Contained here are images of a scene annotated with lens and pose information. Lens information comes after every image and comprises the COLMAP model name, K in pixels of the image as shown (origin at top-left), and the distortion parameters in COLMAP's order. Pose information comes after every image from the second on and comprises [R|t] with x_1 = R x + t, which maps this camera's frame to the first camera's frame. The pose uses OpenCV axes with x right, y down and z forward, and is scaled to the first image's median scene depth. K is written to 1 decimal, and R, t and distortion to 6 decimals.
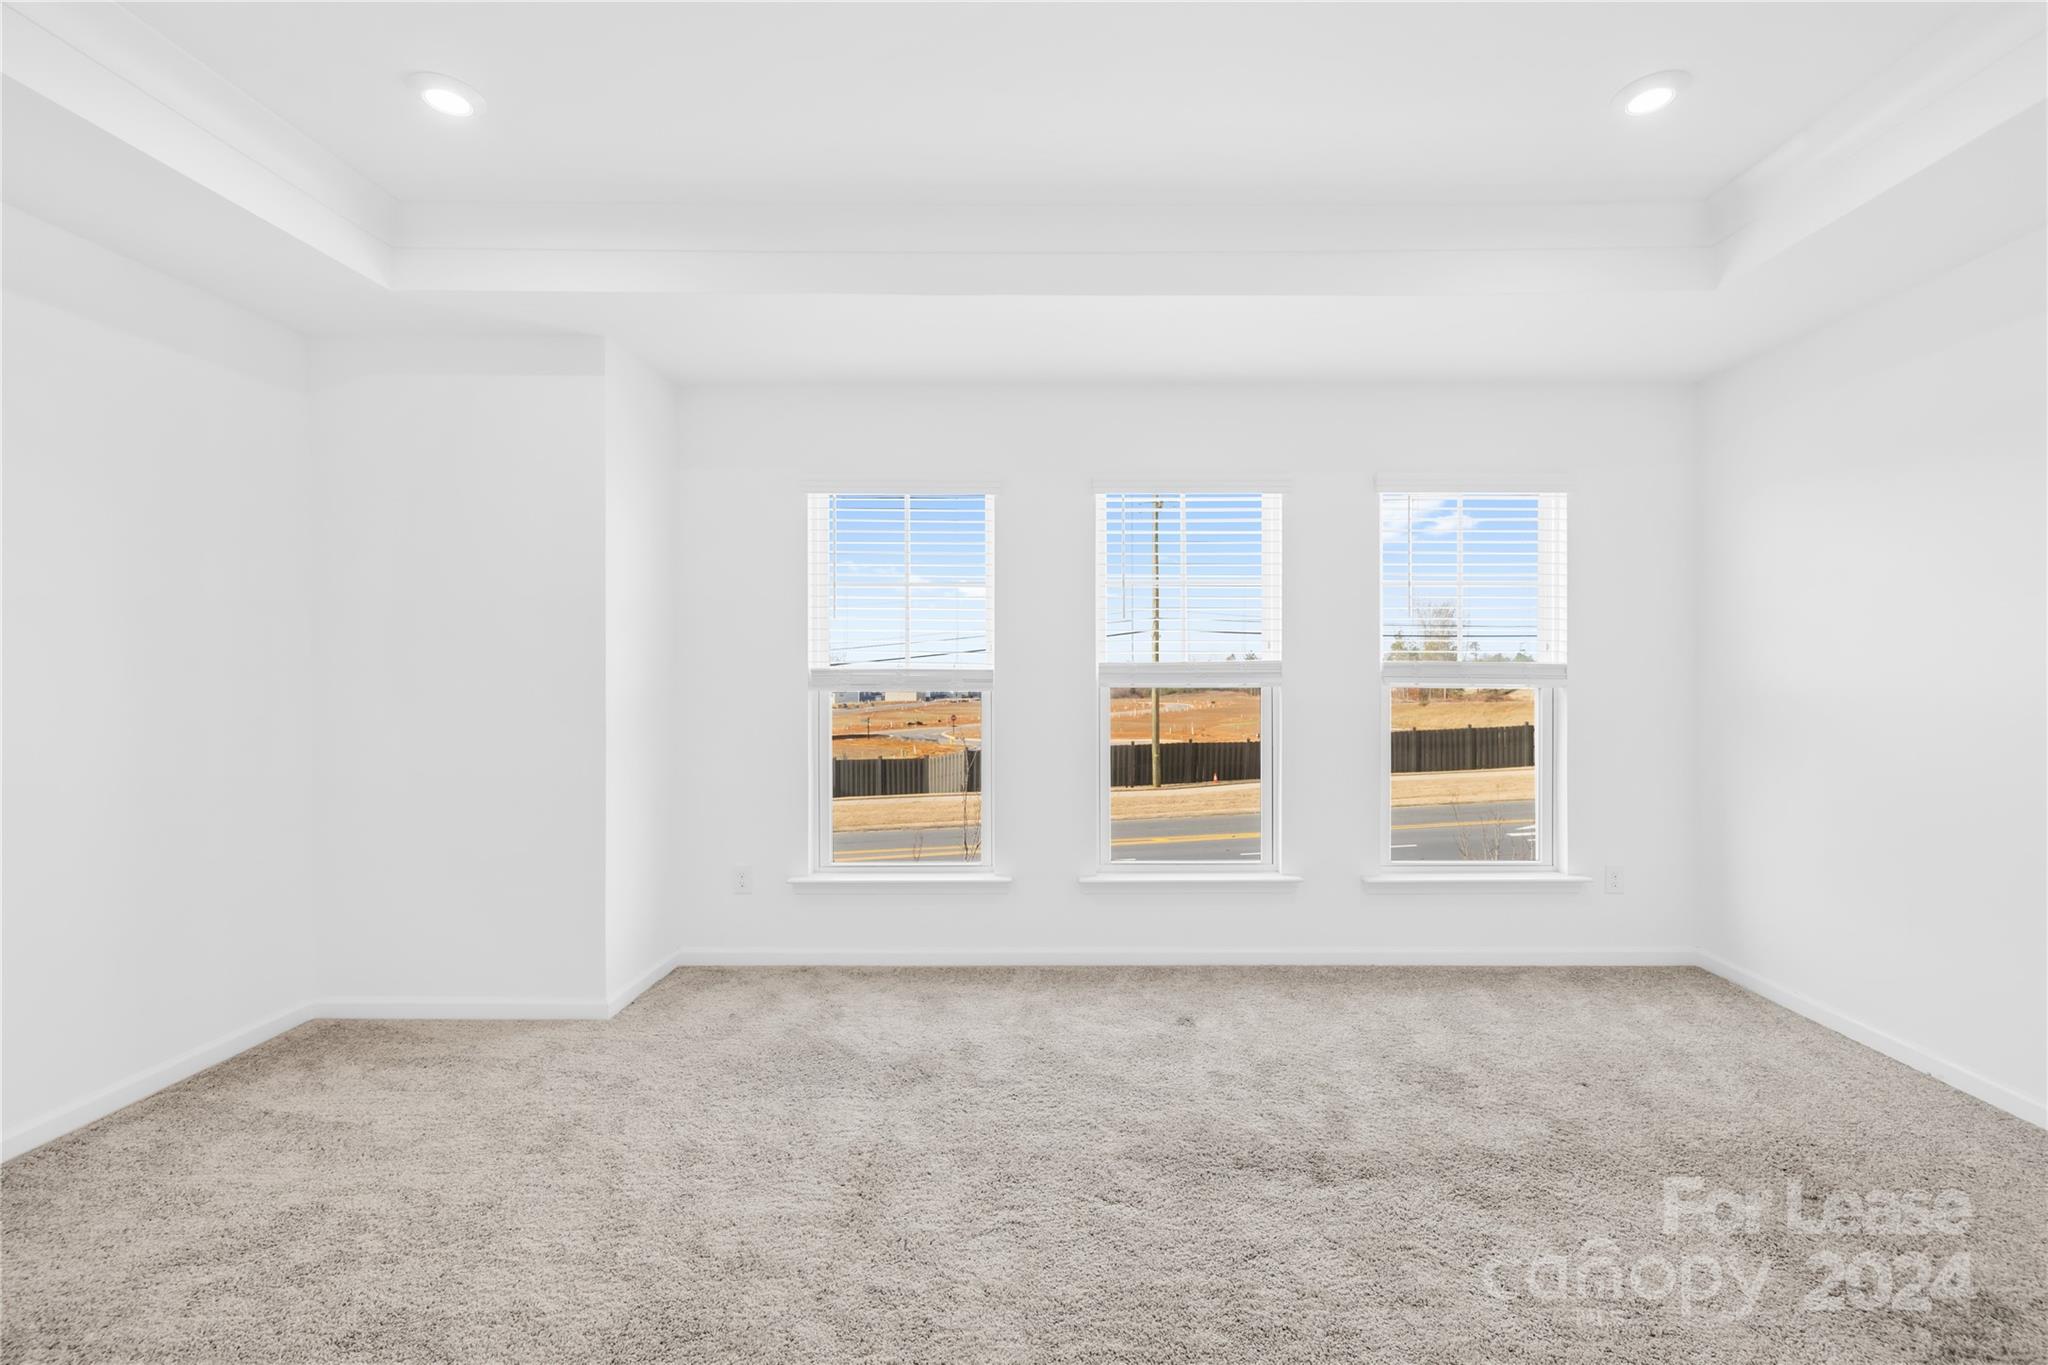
lens RADIAL K [[878.6, 0, 1056.2], [0, 878.6, 673.9], [0, 0, 1]] dist [-0.001033, -0.000020]
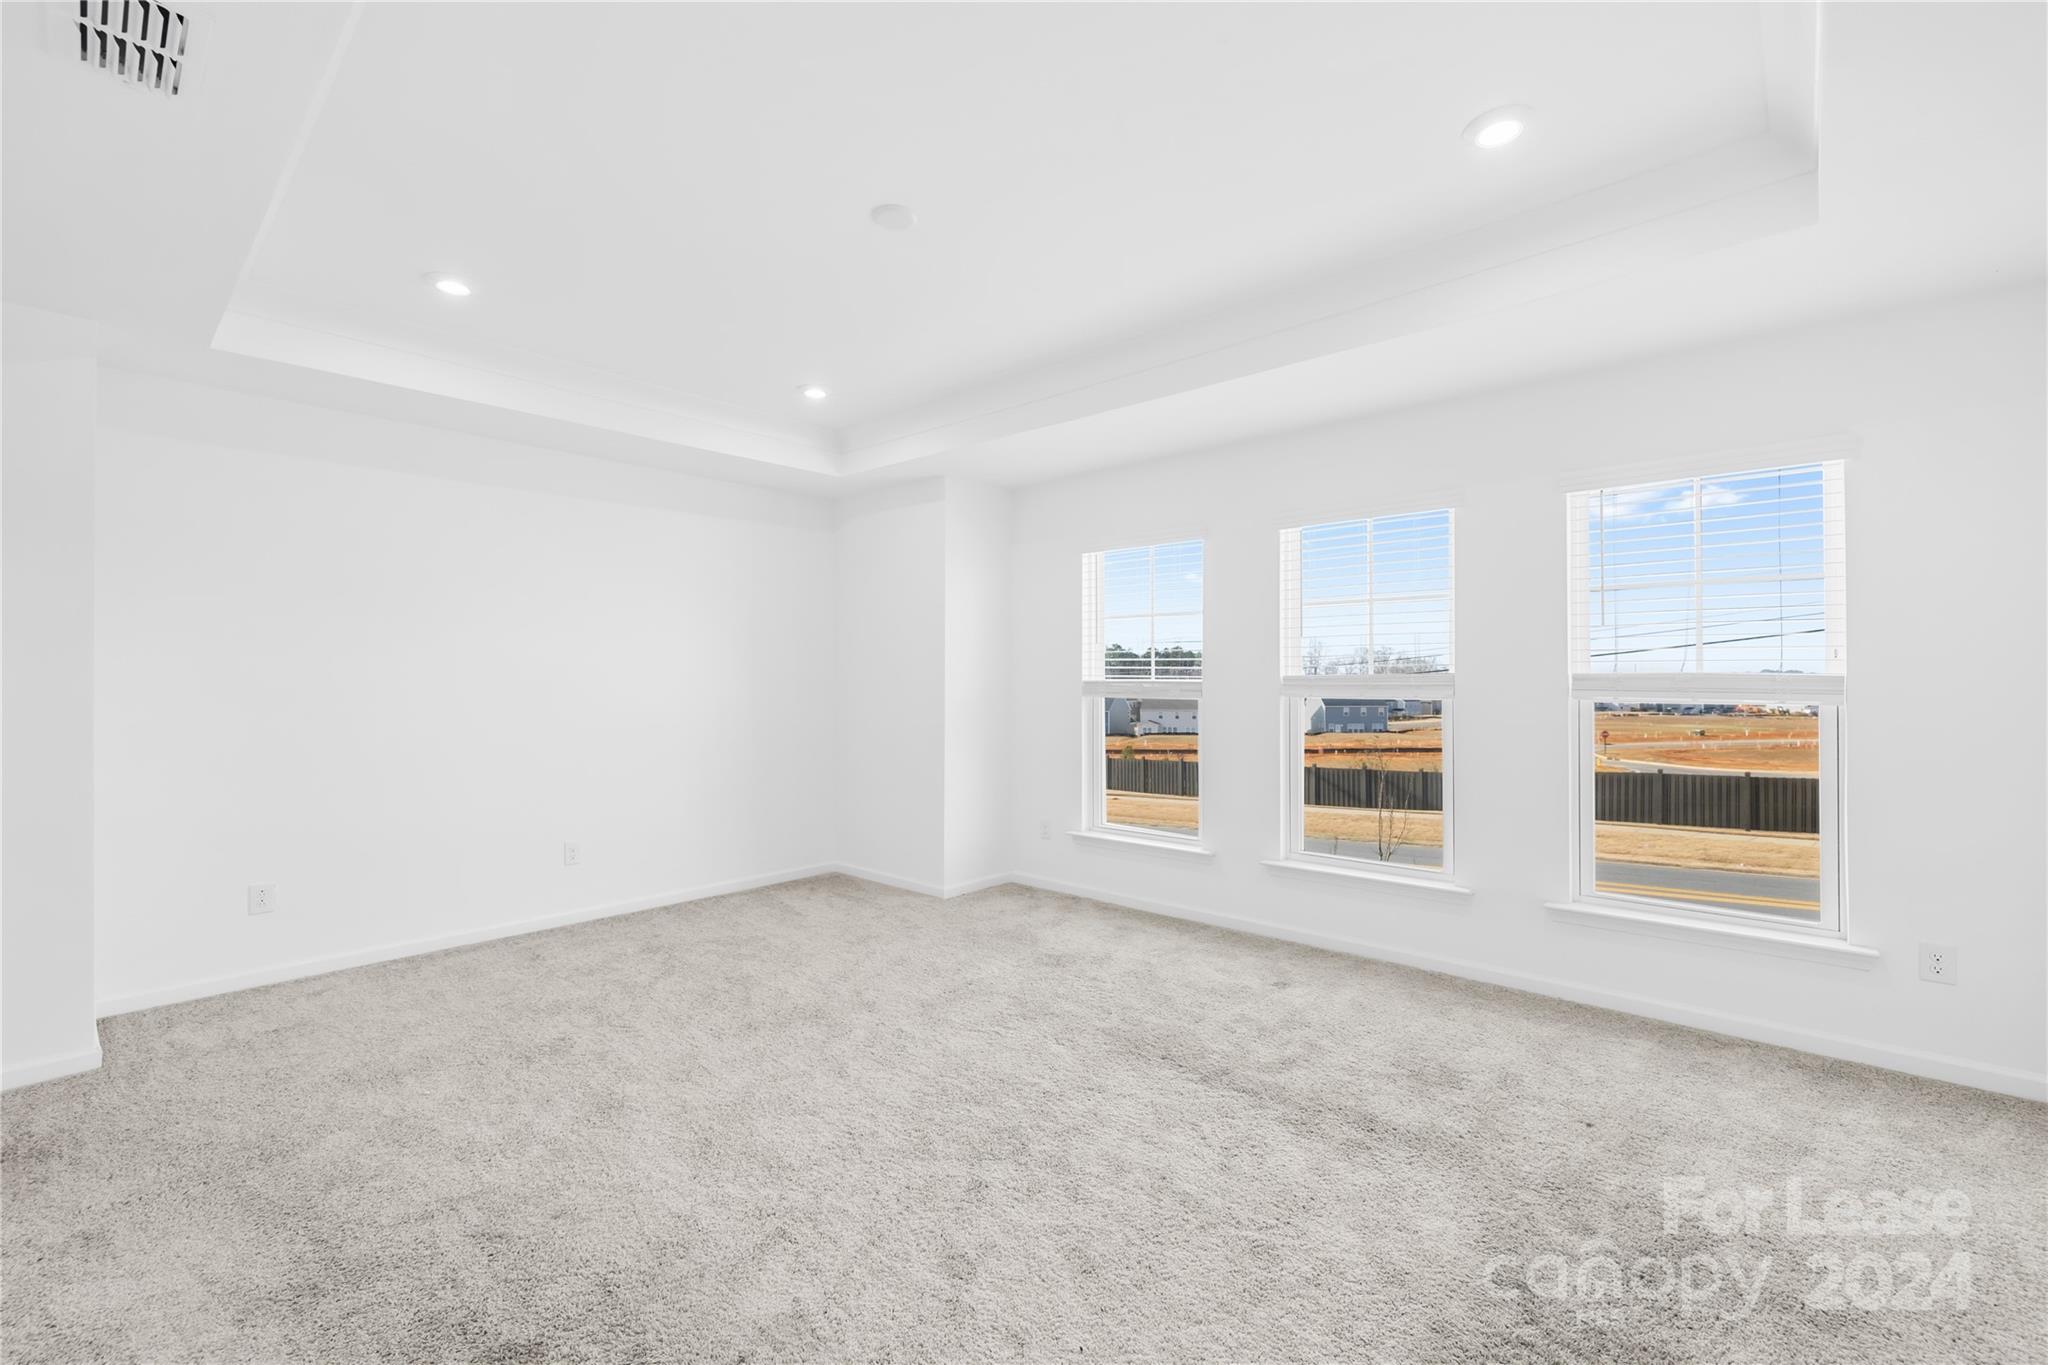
lens RADIAL K [[878.6, 0, 1056.2], [0, 878.6, 673.9], [0, 0, 1]] dist [-0.001033, -0.000020]
pose [[0.749481, -0.005765, -0.662000, 0.692943], [-0.009549, 0.999764, -0.019518, 0.011827], [0.661957, 0.020949, 0.749249, -0.071842]]
